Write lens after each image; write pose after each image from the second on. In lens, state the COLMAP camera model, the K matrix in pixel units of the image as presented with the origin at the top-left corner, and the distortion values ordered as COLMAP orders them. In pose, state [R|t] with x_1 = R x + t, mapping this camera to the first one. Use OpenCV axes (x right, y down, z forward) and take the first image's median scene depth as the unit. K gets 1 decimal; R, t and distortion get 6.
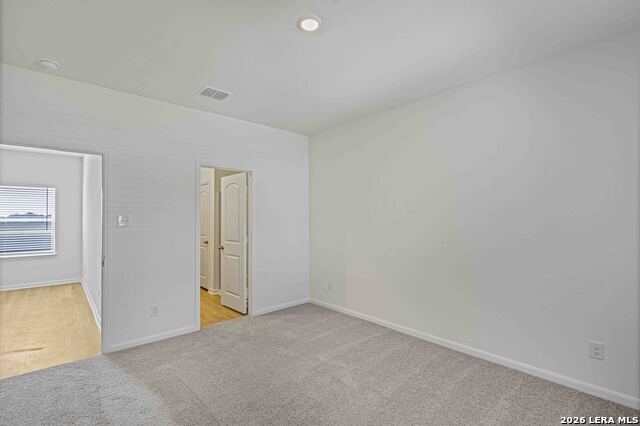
lens RADIAL K [[295.7, 0, 321.9], [0, 295.7, 216.5], [0, 0, 1]] dist [-0.005928, -0.000077]
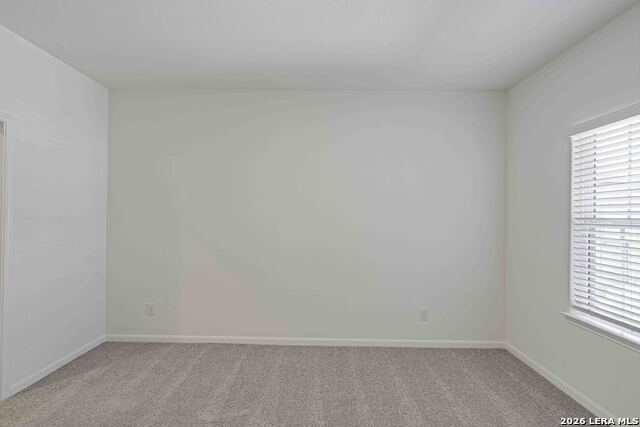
lens RADIAL K [[295.7, 0, 320.0], [0, 295.7, 215.7], [0, 0, 1]] dist [-0.005928, -0.000077]
pose [[0.684774, 0.005117, 0.728737, -0.283214], [-0.013752, 0.999888, 0.005901, -0.006798], [-0.728626, -0.014062, 0.684768, 0.281349]]
